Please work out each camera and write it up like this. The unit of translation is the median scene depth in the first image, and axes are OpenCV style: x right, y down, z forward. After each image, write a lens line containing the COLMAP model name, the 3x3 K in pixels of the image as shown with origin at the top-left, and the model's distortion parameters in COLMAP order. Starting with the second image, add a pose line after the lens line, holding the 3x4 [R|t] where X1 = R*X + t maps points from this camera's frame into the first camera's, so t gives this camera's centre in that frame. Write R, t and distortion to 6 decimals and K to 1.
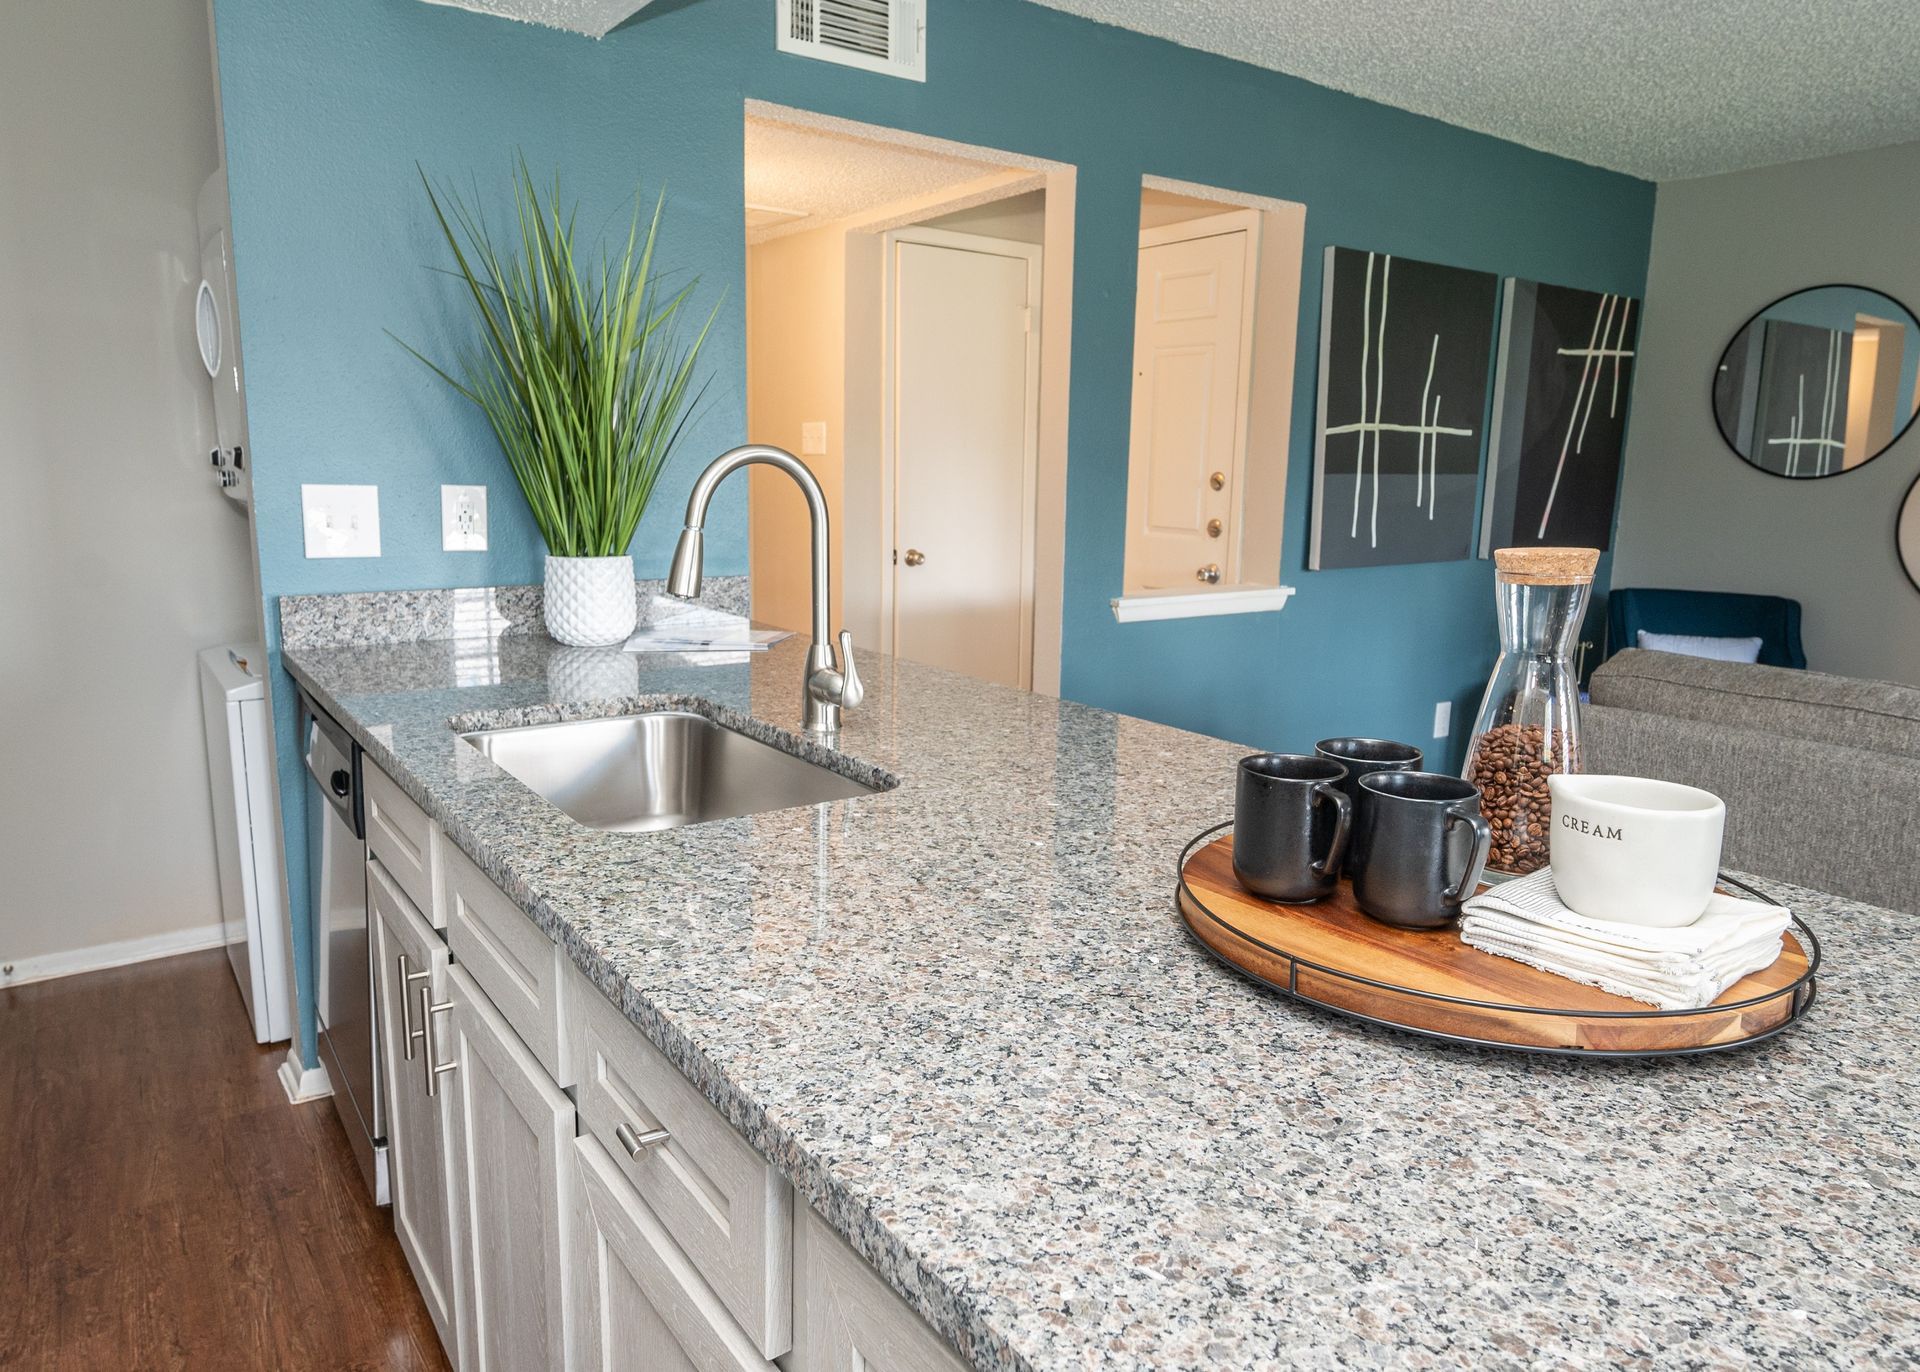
lens RADIAL K [[1209.5, 0, 960.0], [0, 1209.5, 686.0], [0, 0, 1]] dist [0.000752, 0.000325]
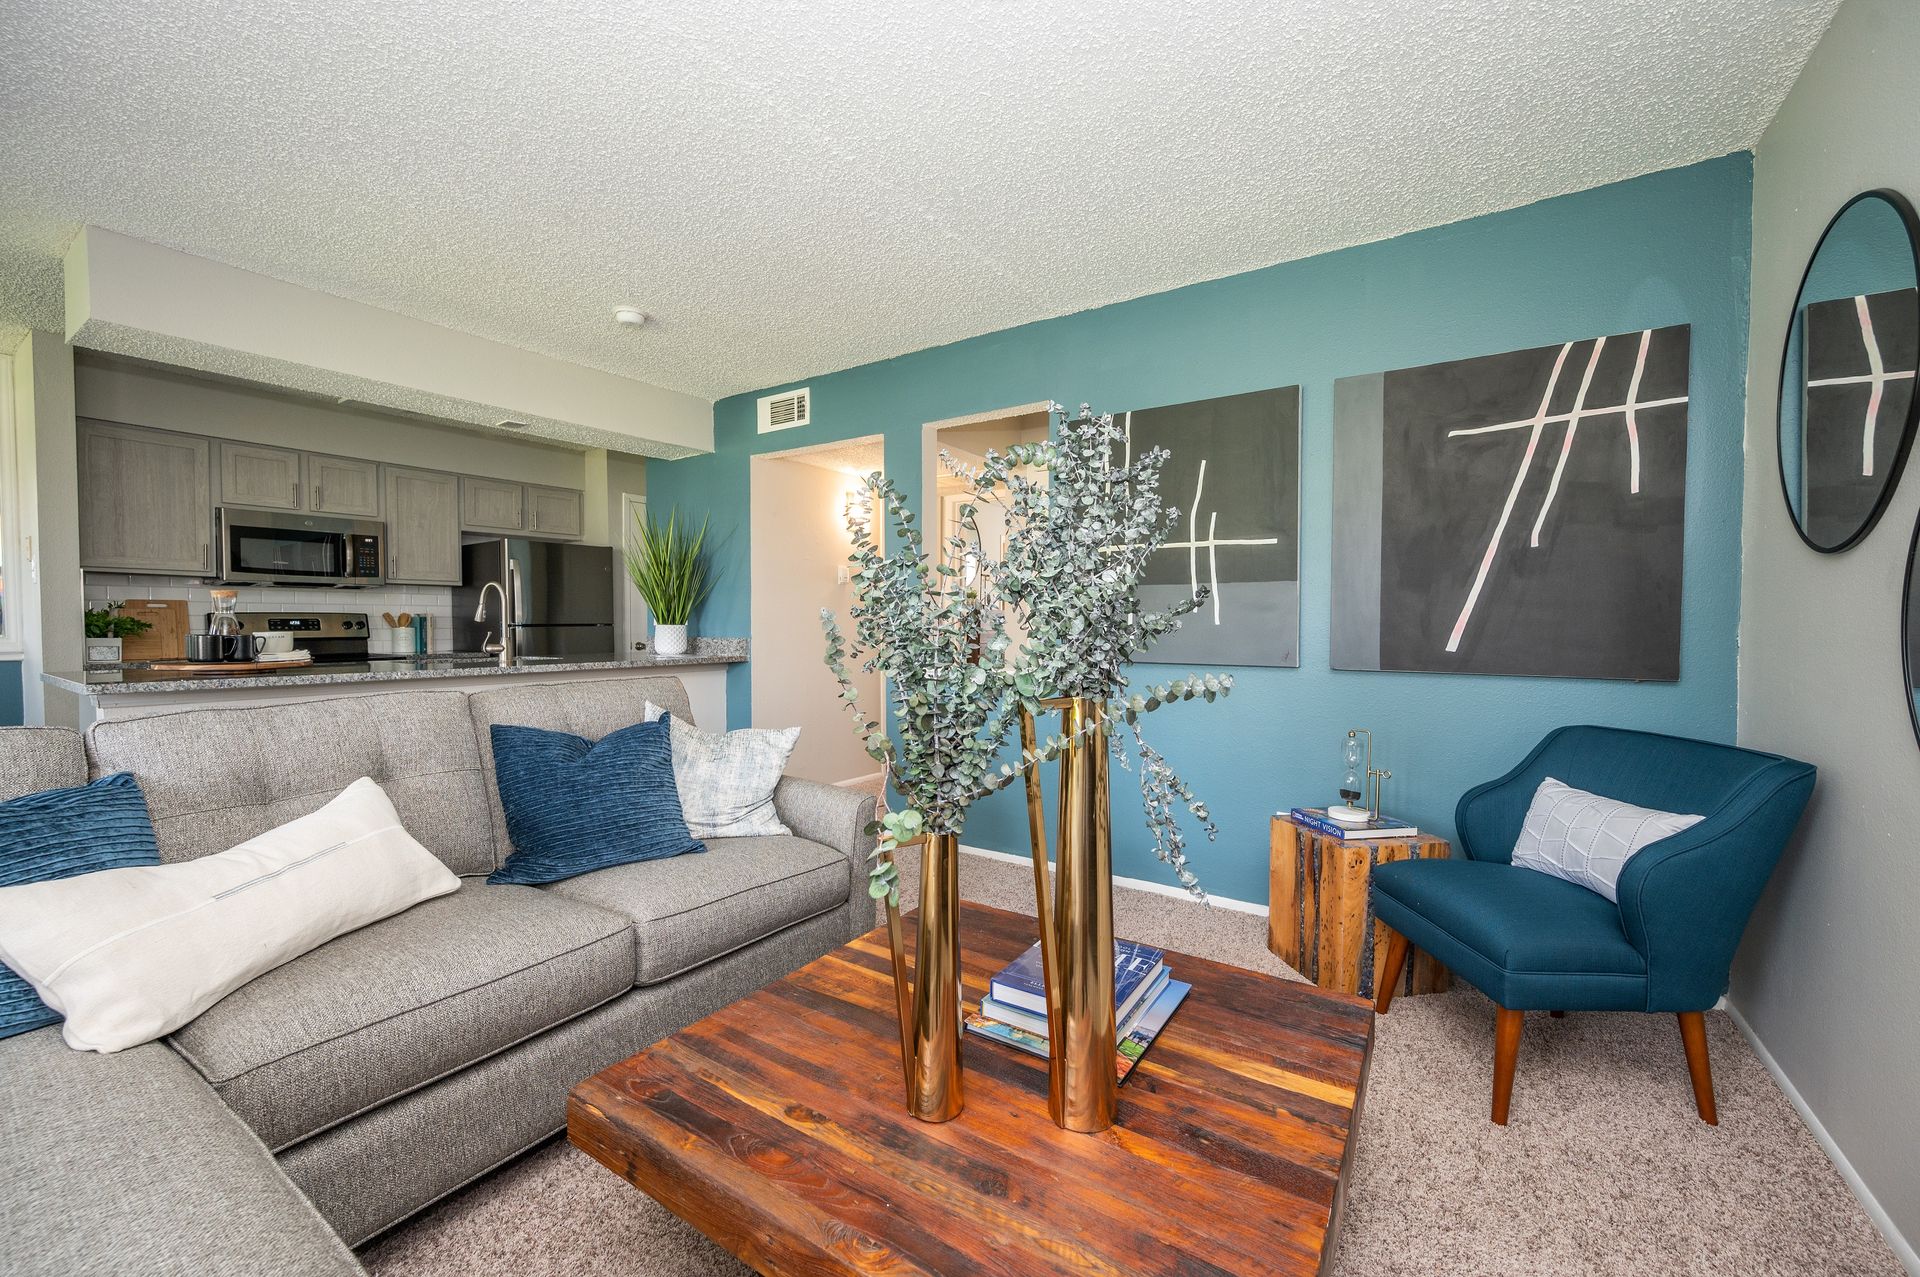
lens RADIAL K [[760.9, 0, 960.0], [0, 760.9, 638.5], [0, 0, 1]] dist [0.000382, 0.000137]
pose [[0.360322, 0.016330, -0.932685, 0.917560], [-0.158300, 0.986415, -0.043885, -0.057573], [0.919298, 0.163457, 0.358012, 0.535136]]
